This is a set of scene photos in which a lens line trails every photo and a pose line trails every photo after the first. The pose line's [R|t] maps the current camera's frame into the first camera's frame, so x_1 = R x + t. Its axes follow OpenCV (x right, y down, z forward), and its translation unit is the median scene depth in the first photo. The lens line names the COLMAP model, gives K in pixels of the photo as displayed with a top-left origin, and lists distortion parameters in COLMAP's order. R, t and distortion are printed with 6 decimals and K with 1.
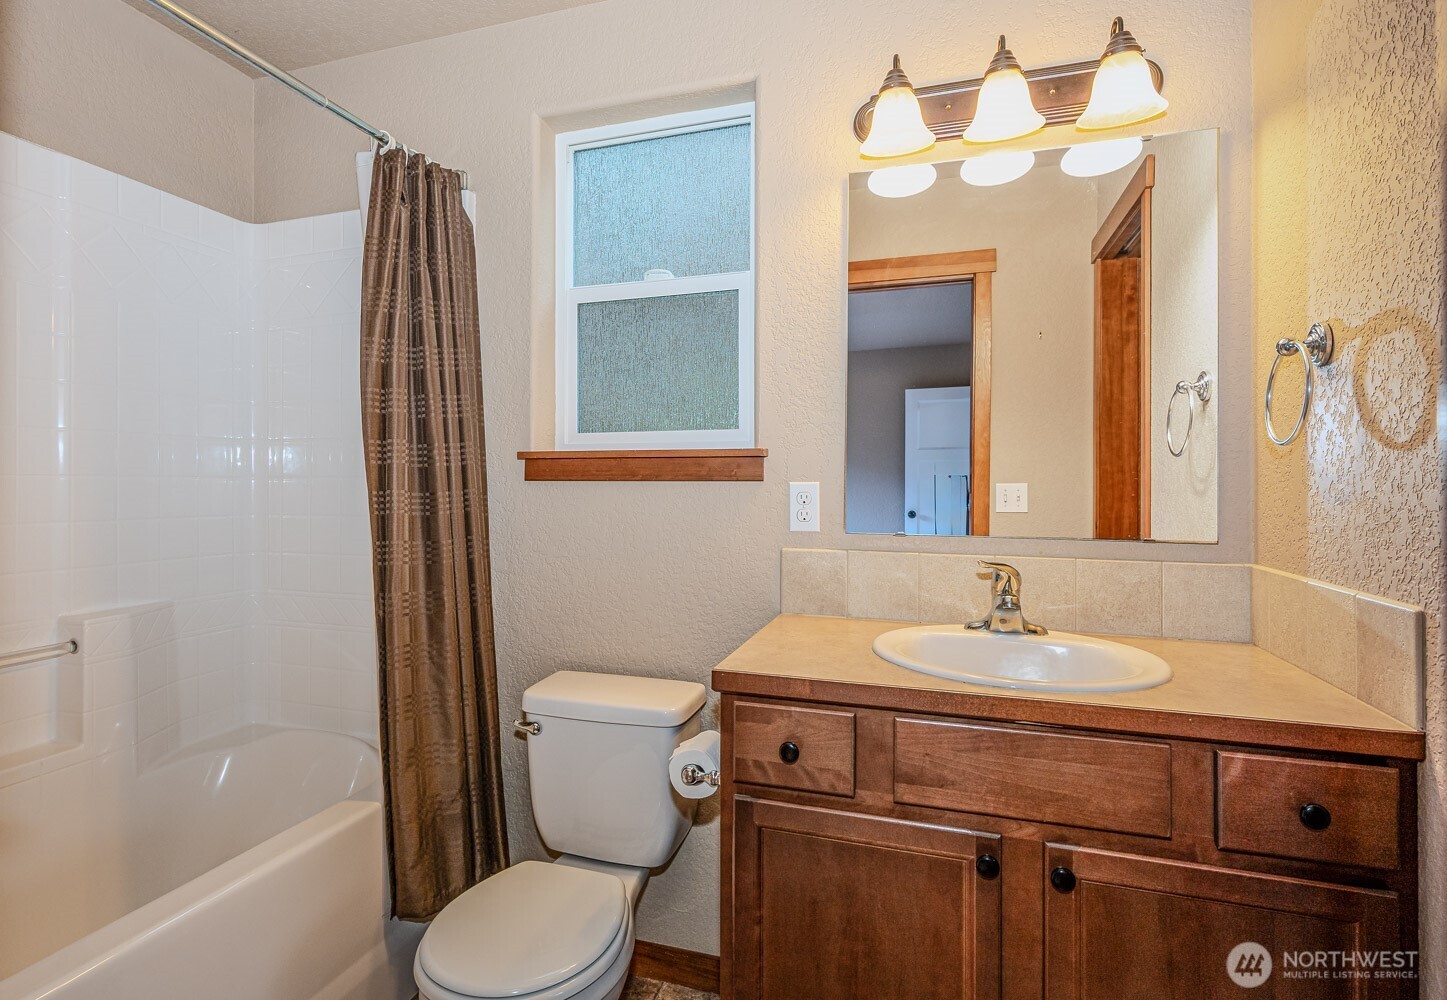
lens RADIAL K [[699.7, 0, 723.5], [0, 699.7, 500.0], [0, 0, 1]] dist [-0.001327, -0.000086]
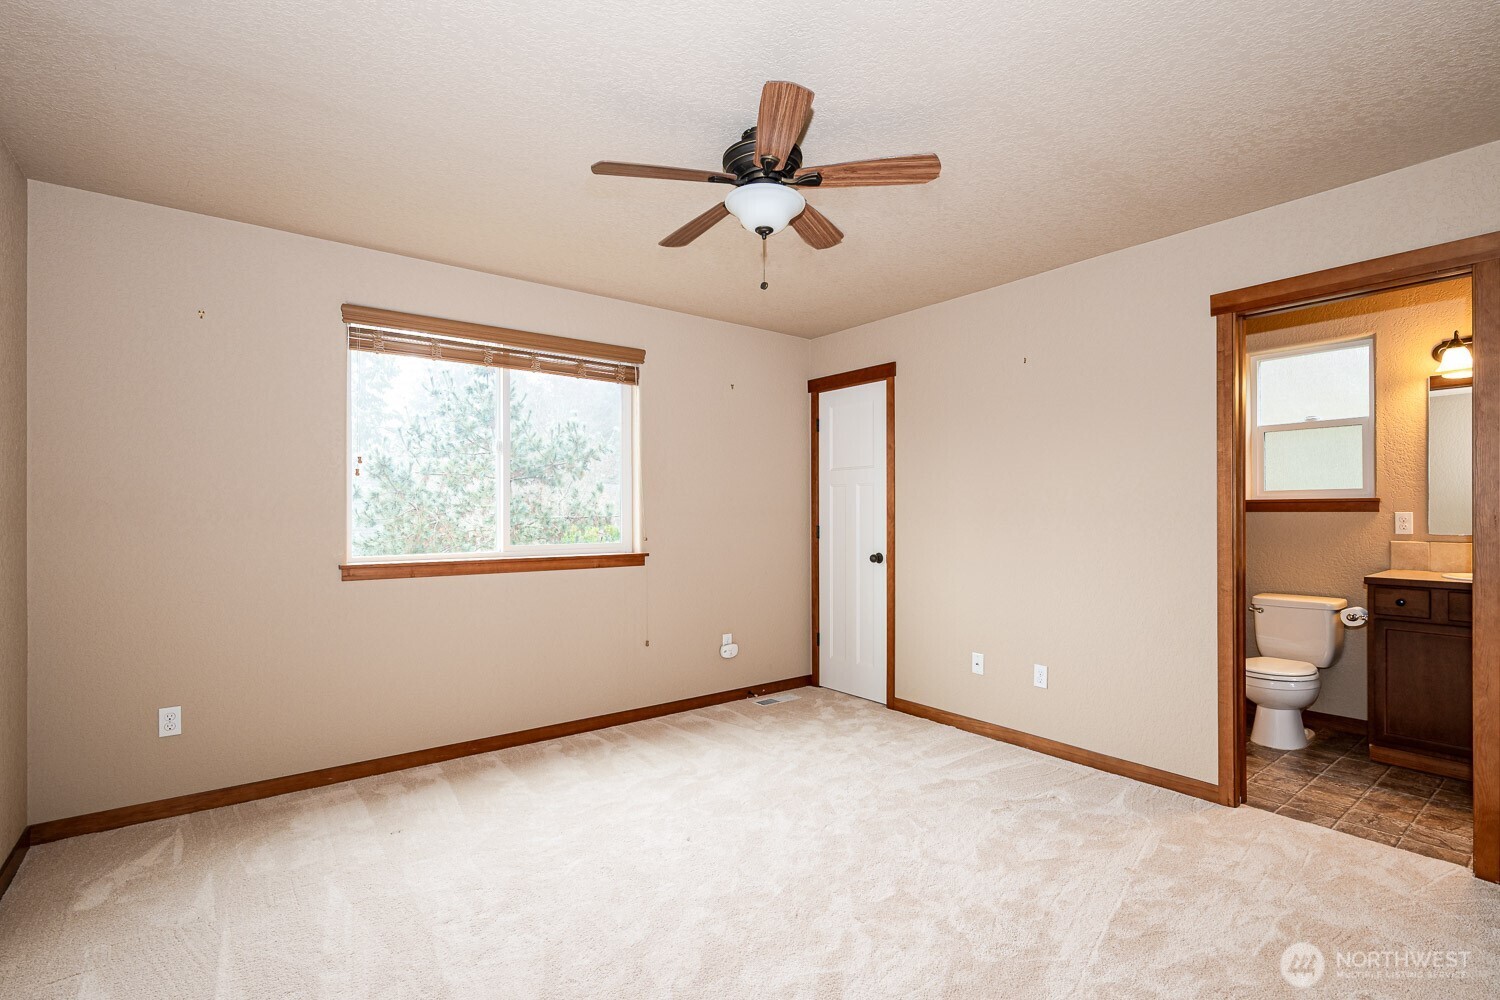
lens RADIAL K [[699.5, 0, 753.0], [0, 699.5, 512.0], [0, 0, 1]] dist [-0.000424, -0.000111]
pose [[0.813841, -0.006438, -0.581052, -0.326838], [0.006051, 0.999978, -0.002605, -0.037667], [0.581056, -0.001396, 0.813862, -2.379265]]
